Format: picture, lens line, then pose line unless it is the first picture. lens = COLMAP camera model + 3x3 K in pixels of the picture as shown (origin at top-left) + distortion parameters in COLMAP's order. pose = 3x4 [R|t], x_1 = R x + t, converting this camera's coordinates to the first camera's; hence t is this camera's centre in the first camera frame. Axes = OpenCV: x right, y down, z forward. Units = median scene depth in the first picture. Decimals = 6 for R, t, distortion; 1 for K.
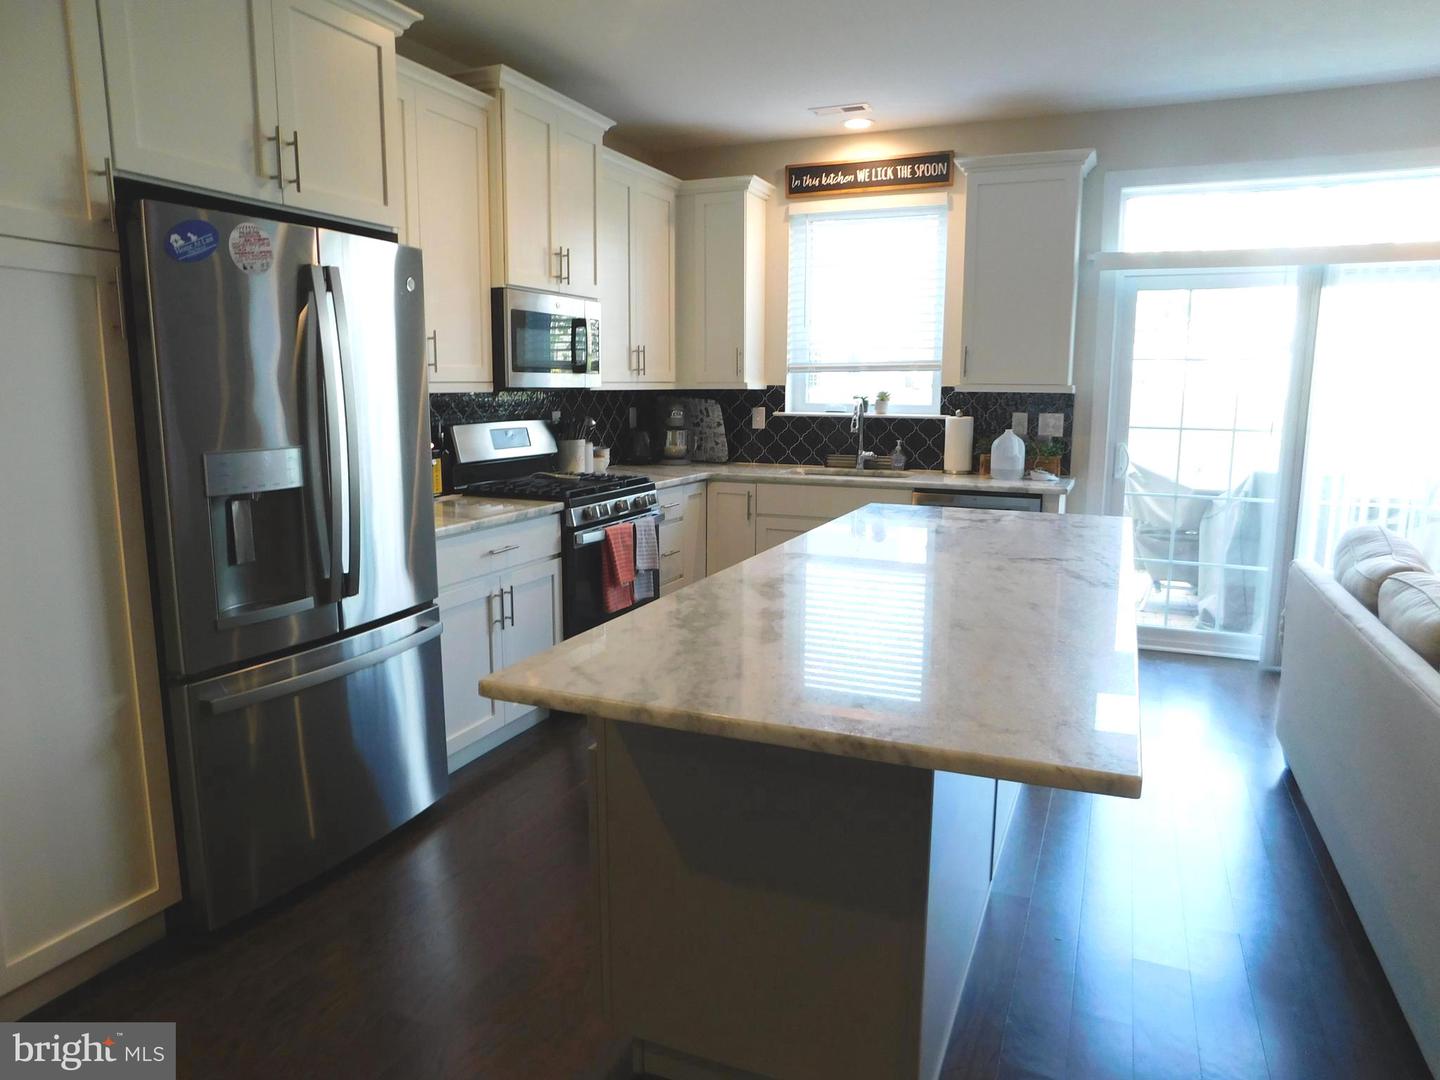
lens RADIAL K [[944.2, 0, 720.0], [0, 944.2, 540.0], [0, 0, 1]] dist [-0.077052, 0.057720]
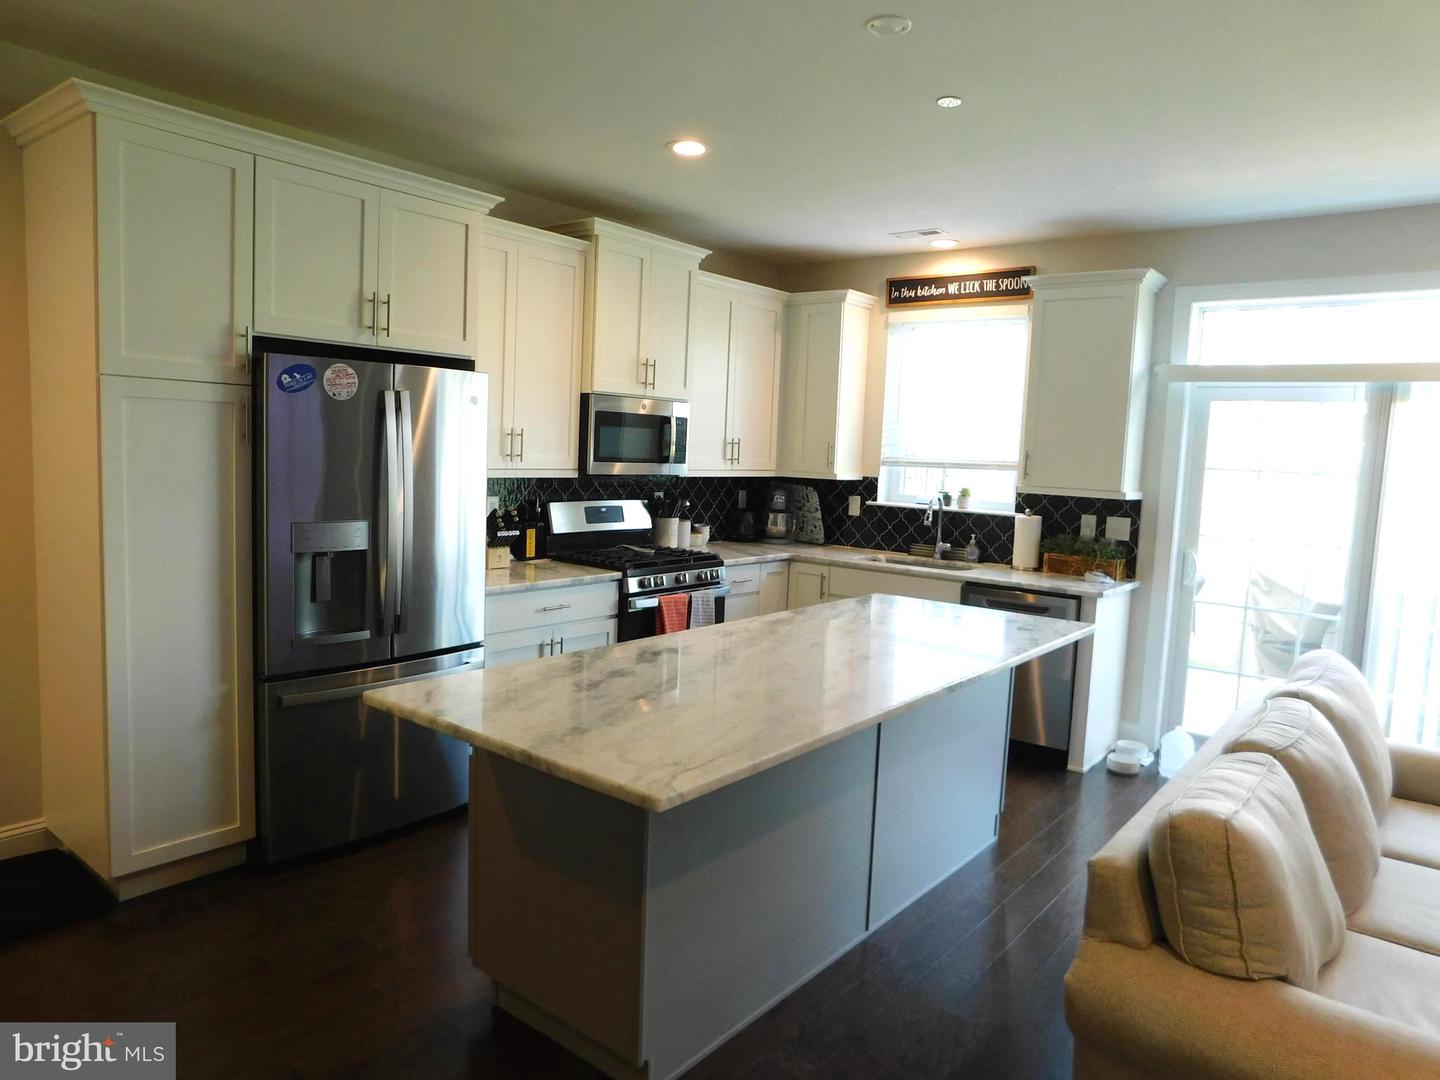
lens RADIAL K [[949.5, 0, 720.0], [0, 949.5, 540.0], [0, 0, 1]] dist [-0.071676, 0.056933]
pose [[0.963356, 0.062883, -0.260753, 0.203532], [-0.080711, 0.995036, -0.058224, -0.015754], [0.255797, 0.077136, 0.963648, -0.101846]]
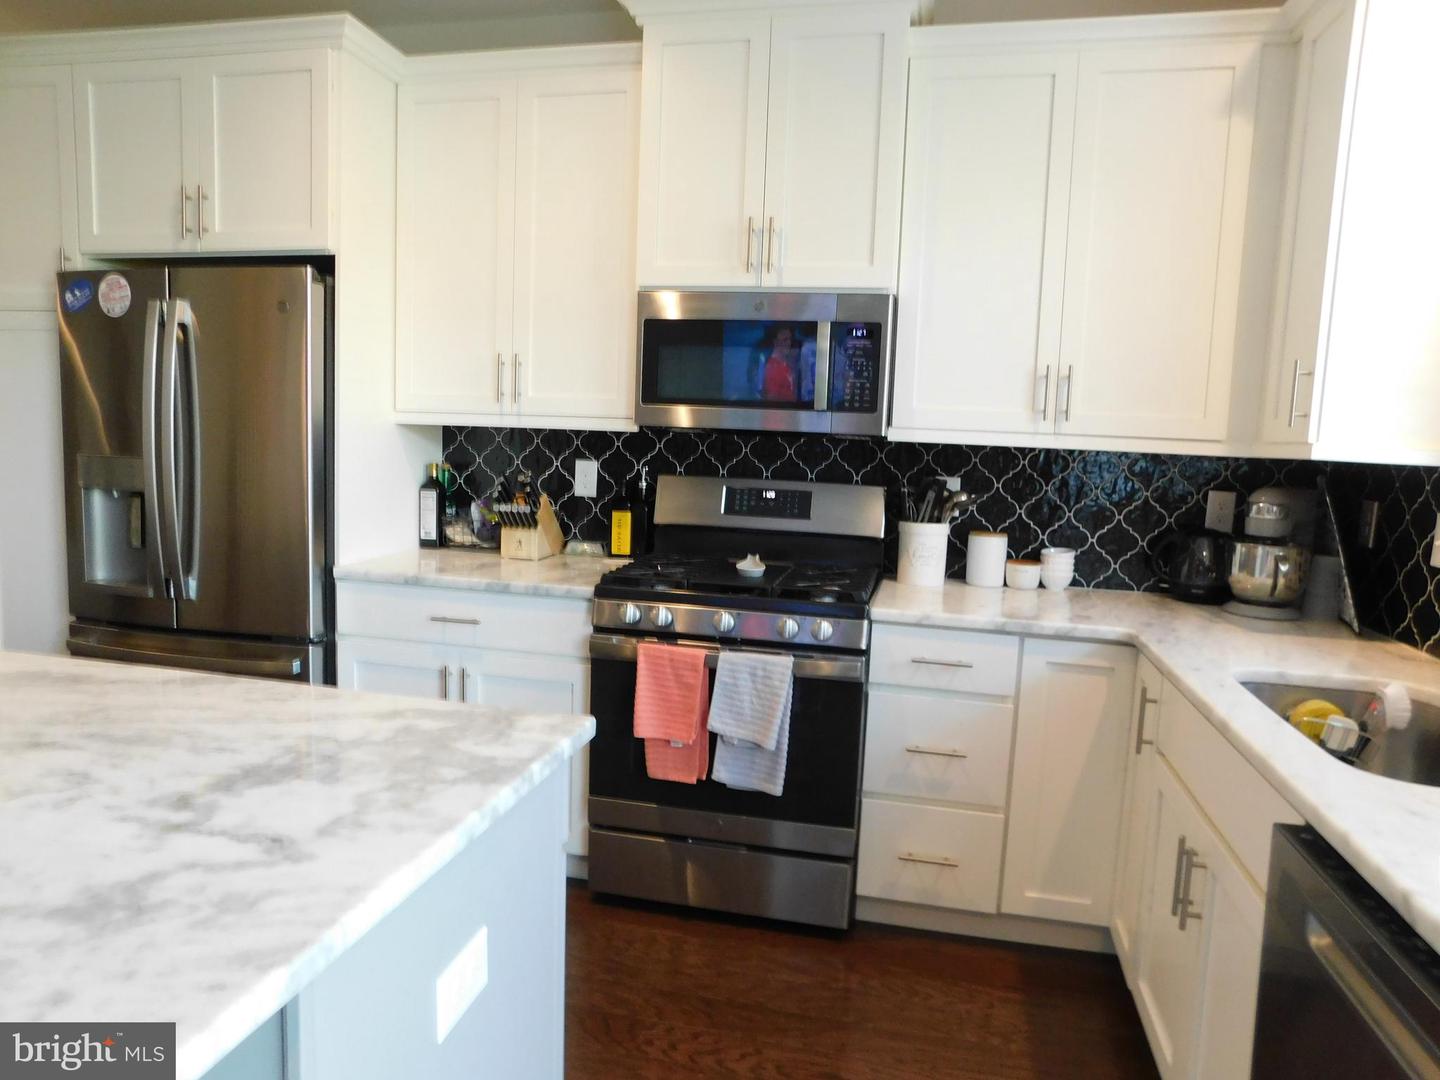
lens RADIAL K [[949.5, 0, 720.0], [0, 949.5, 540.0], [0, 0, 1]] dist [-0.071676, 0.056933]
pose [[0.182182, 0.116756, -0.976308, 0.408856], [-0.197126, 0.977103, 0.080066, -0.114655], [0.963302, 0.177869, 0.201026, 0.721169]]
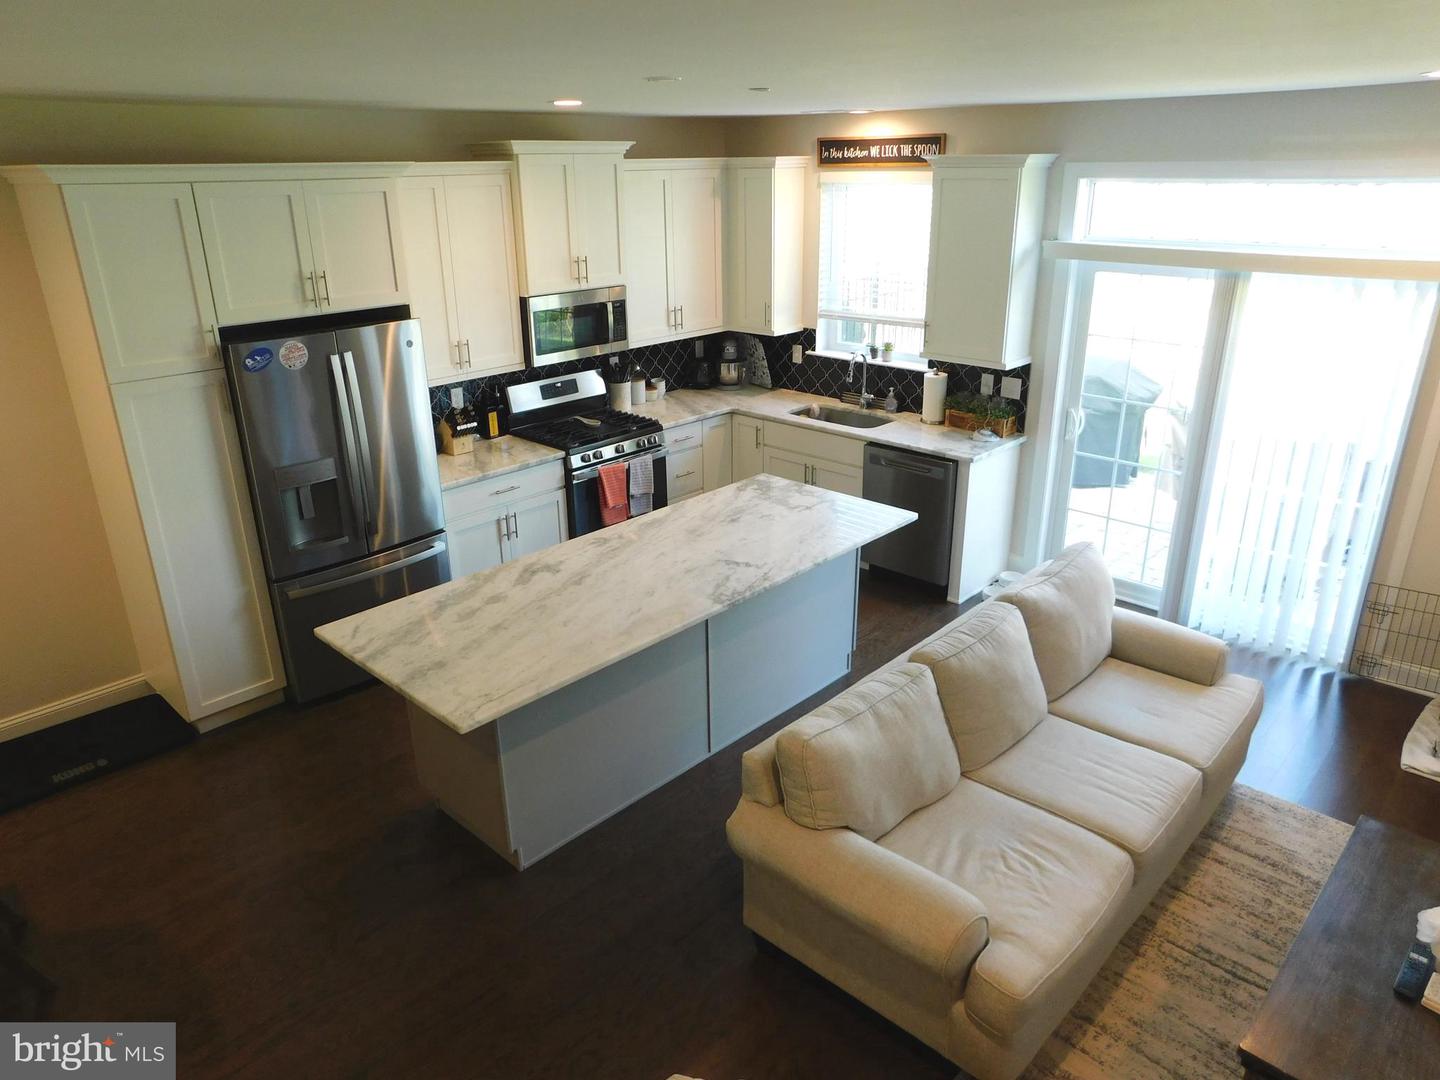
lens RADIAL K [[965.5, 0, 720.0], [0, 965.5, 540.0], [0, 0, 1]] dist [-0.052180, 0.045485]
pose [[0.940375, 0.110666, -0.321634, 0.418307], [-0.040782, 0.975454, 0.216394, -0.181486], [0.337686, -0.190375, 0.921805, -0.232992]]
